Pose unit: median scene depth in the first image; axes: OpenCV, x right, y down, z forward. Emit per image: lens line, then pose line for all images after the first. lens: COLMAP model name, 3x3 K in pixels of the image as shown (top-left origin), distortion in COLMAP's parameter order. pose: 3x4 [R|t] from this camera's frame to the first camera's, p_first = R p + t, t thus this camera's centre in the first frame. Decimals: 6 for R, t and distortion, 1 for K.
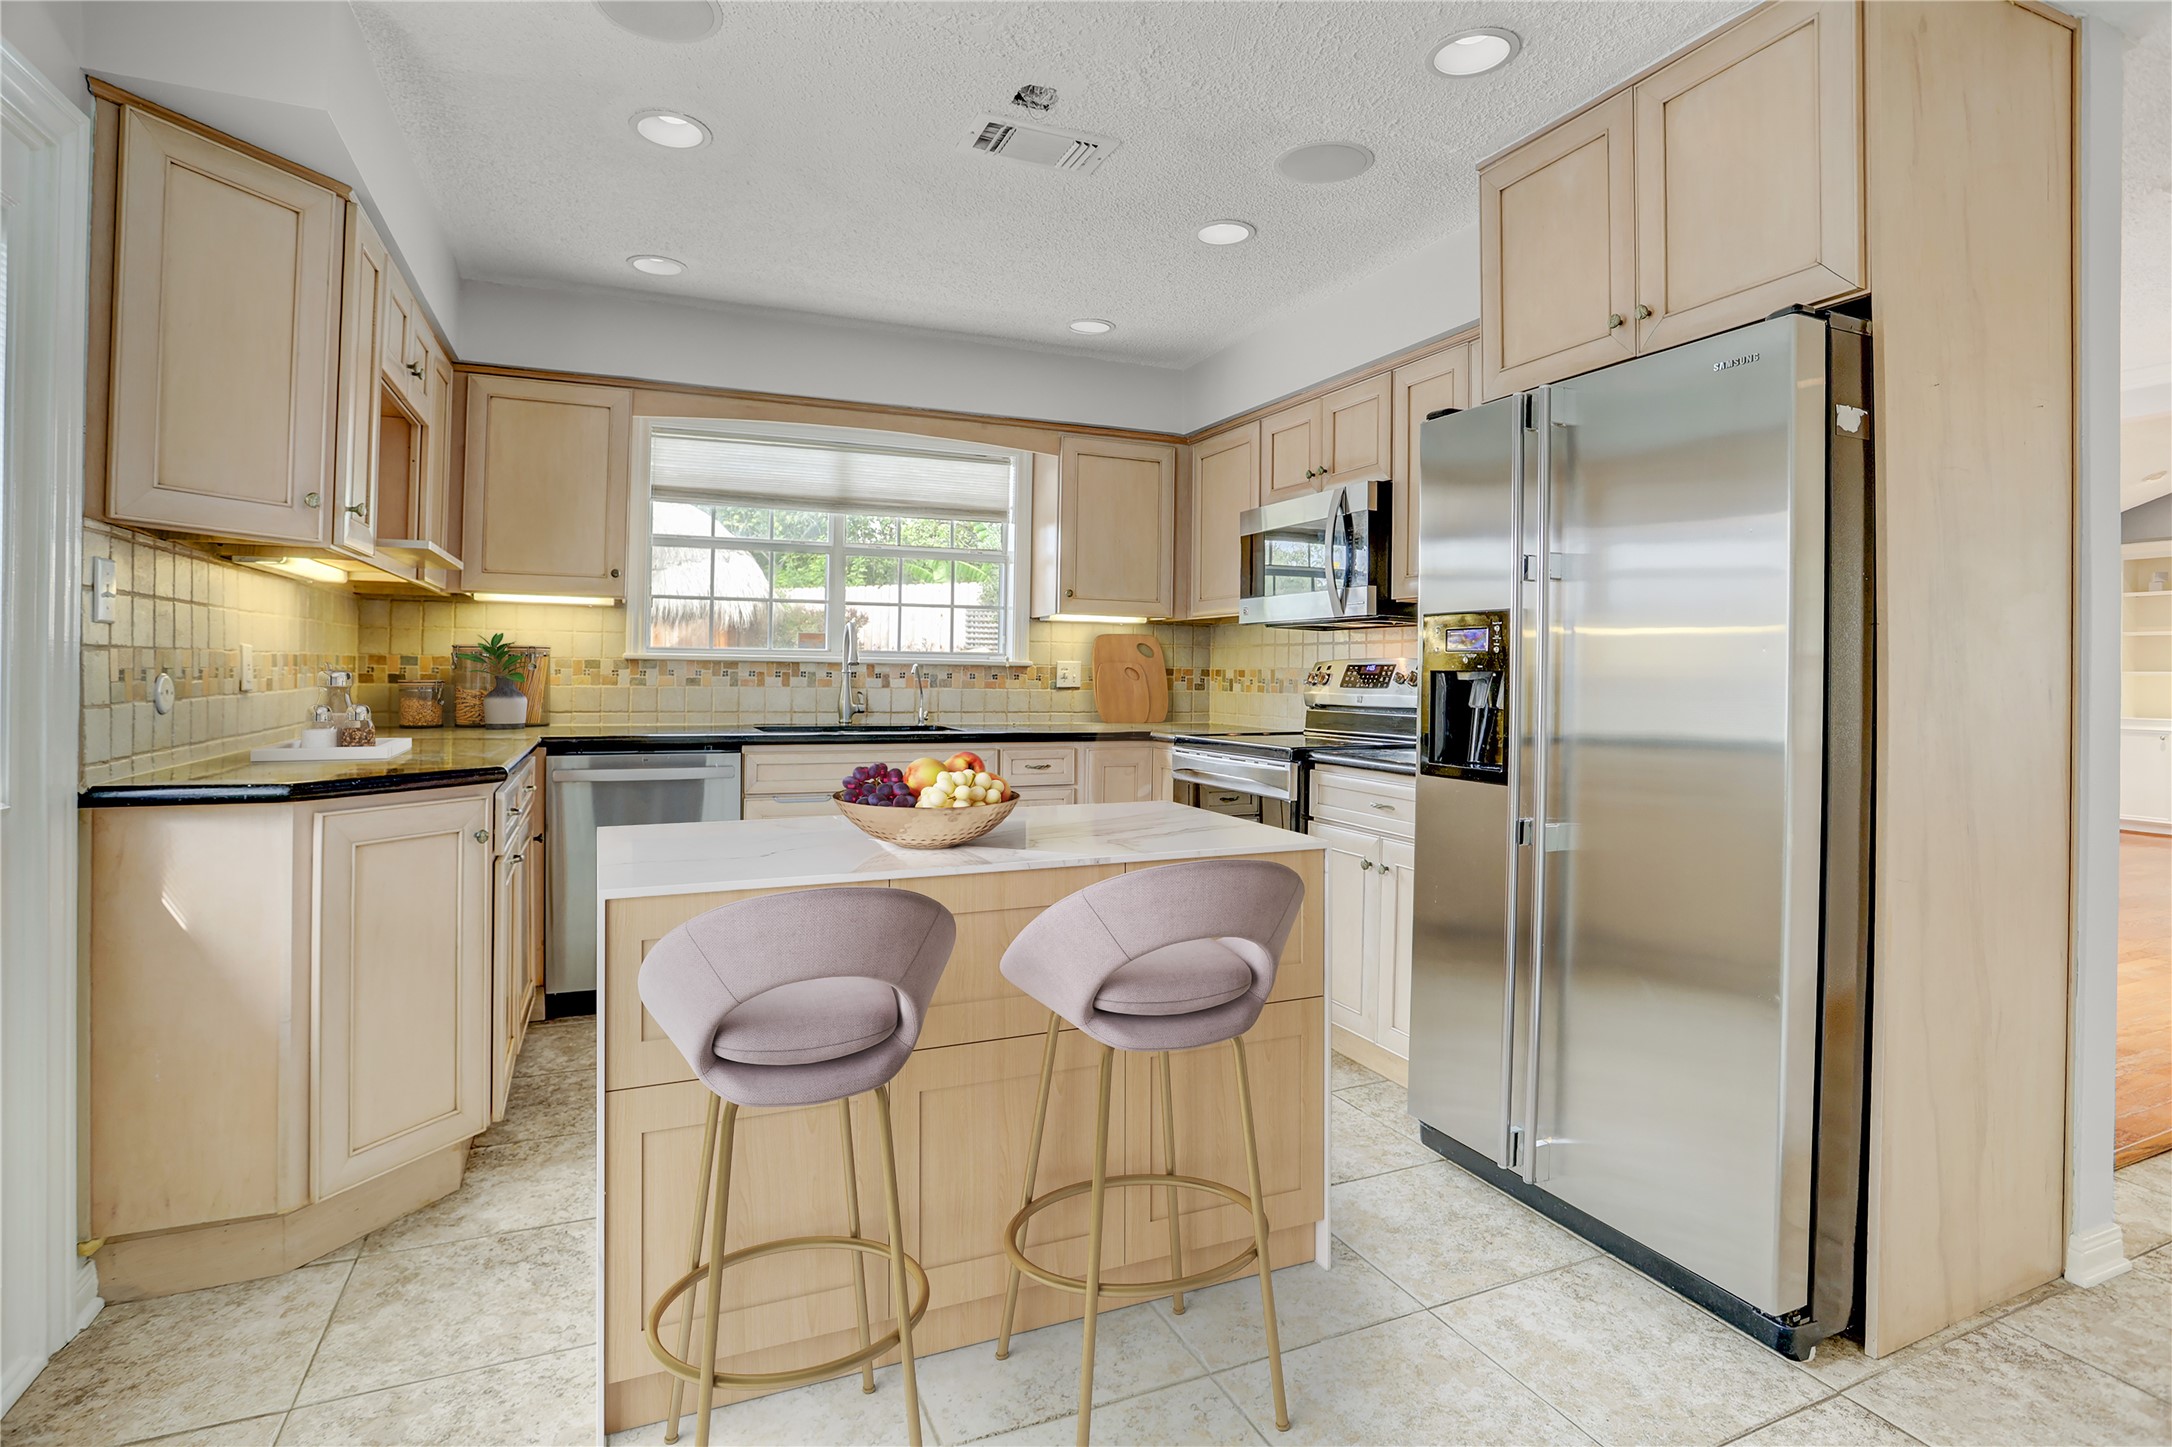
lens RADIAL K [[1080.5, 0, 1080.6], [0, 1080.5, 682.4], [0, 0, 1]] dist [0.000454, 0.001739]
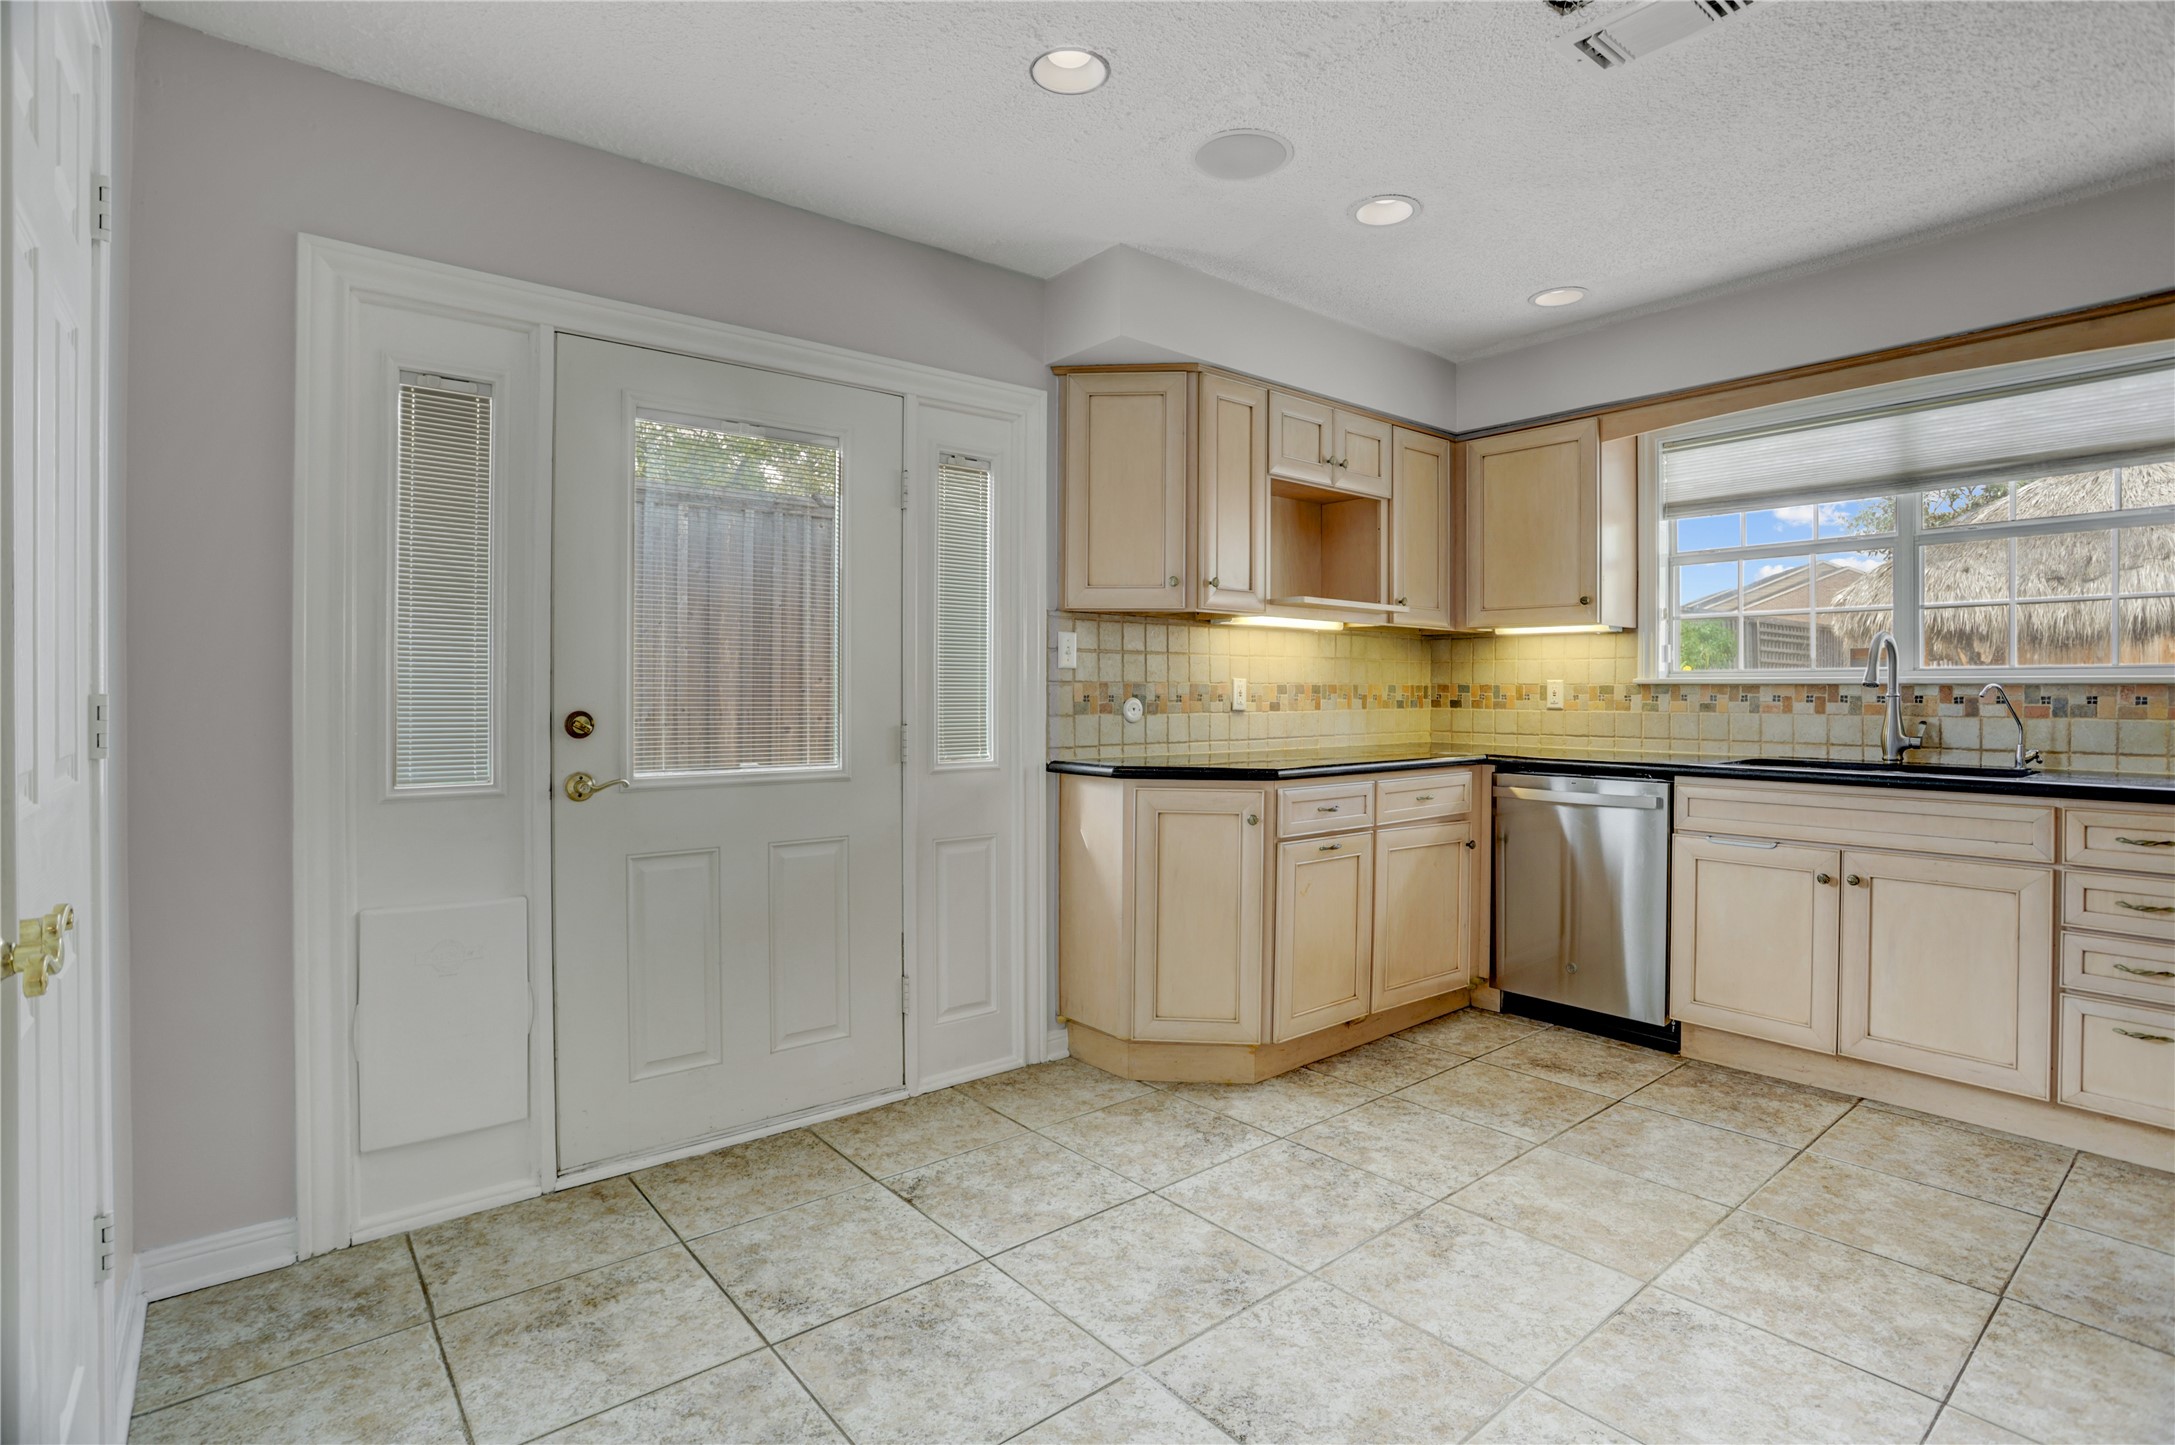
lens RADIAL K [[1076.6, 0, 1088.4], [0, 1076.6, 706.7], [0, 0, 1]] dist [-0.050448, 0.001027]
pose [[0.298134, 0.000018, -0.954524, 0.388134], [-0.007820, 0.999966, -0.002424, 0.005543], [0.954492, 0.008187, 0.298124, 0.254873]]
